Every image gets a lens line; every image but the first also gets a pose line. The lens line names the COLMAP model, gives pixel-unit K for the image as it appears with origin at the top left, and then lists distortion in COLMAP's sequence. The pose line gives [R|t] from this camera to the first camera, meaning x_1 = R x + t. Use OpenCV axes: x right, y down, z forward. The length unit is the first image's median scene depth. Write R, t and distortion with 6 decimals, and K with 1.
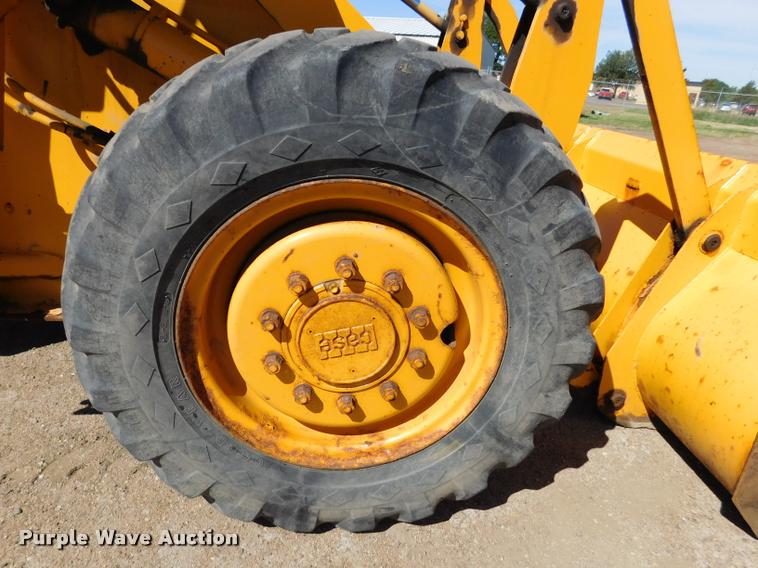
lens RADIAL K [[509.4, 0, 376.6], [0, 509.4, 295.4], [0, 0, 1]] dist [-0.087208, 0.057253]
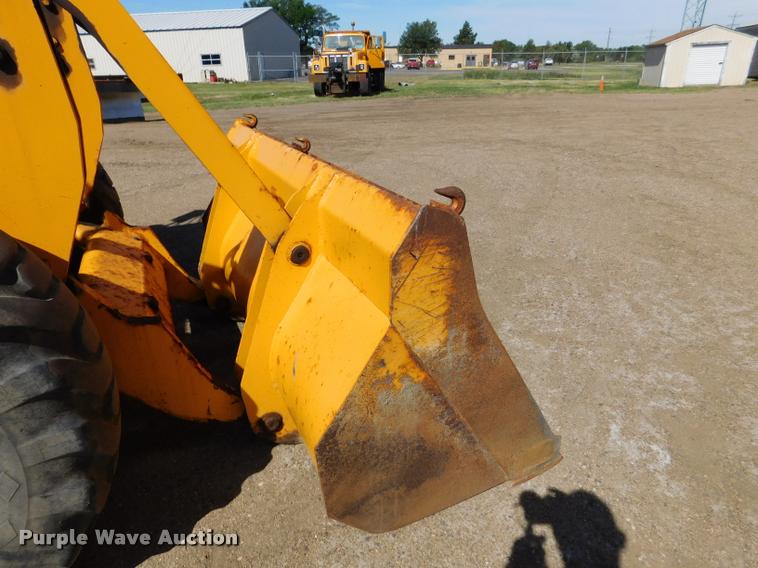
lens RADIAL K [[502.6, 0, 393.4], [0, 502.6, 287.6], [0, 0, 1]] dist [-0.071280, 0.045396]
pose [[0.934486, -0.225836, 0.275198, 0.717270], [0.220777, 0.974060, 0.049653, -0.064259], [-0.279273, 0.014357, 0.960104, -0.008119]]
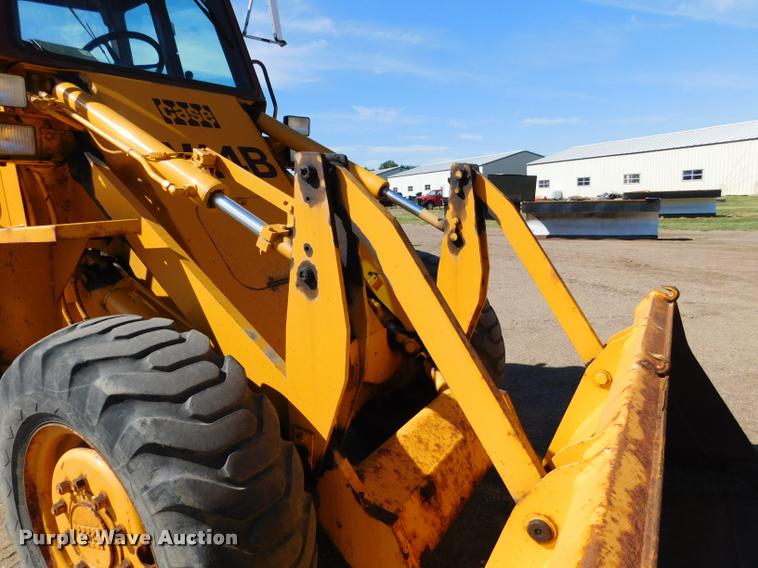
lens RADIAL K [[512.8, 0, 370.8], [0, 512.8, 281.7], [0, 0, 1]] dist [-0.068204, 0.057595]
pose [[0.786756, -0.019259, -0.616964, 1.211265], [-0.138688, 0.968443, -0.207086, -0.350190], [0.601482, 0.248491, 0.759257, 0.238490]]
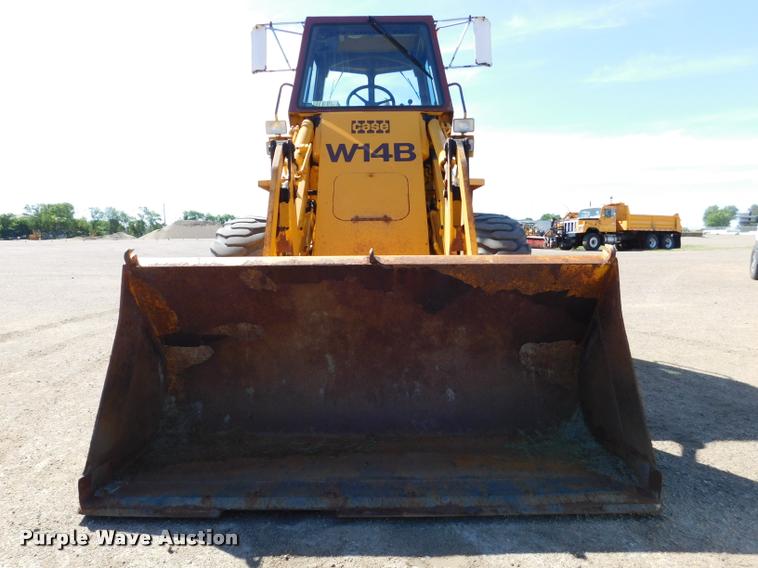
lens RADIAL K [[512.8, 0, 370.8], [0, 512.8, 281.7], [0, 0, 1]] dist [-0.068204, 0.057595]
pose [[-0.121358, 0.021452, -0.992377, 2.903267], [-0.406851, 0.910851, 0.069443, -0.573078], [0.905398, 0.412177, -0.101811, 1.919980]]
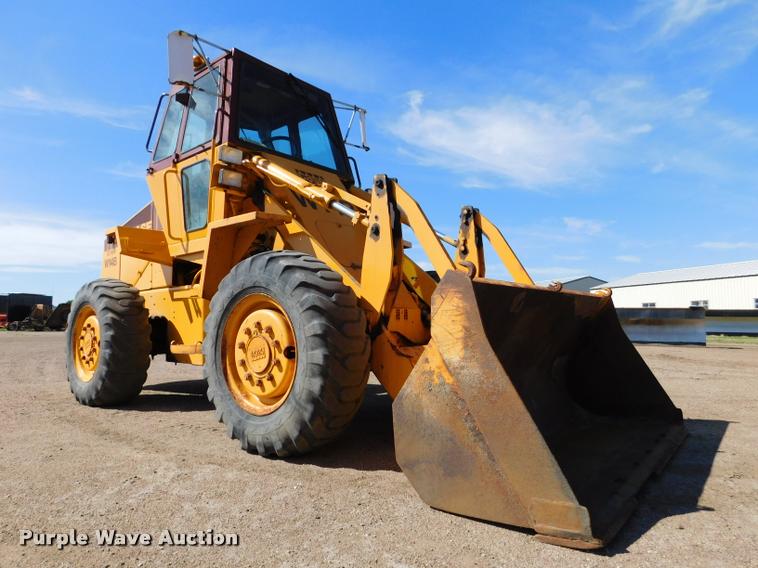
lens RADIAL K [[512.8, 0, 370.8], [0, 512.8, 281.7], [0, 0, 1]] dist [-0.068204, 0.057595]
pose [[0.707789, -0.135607, -0.693286, 2.038409], [-0.230057, 0.883654, -0.407712, 0.639602], [0.667914, 0.448069, 0.594243, -0.335882]]
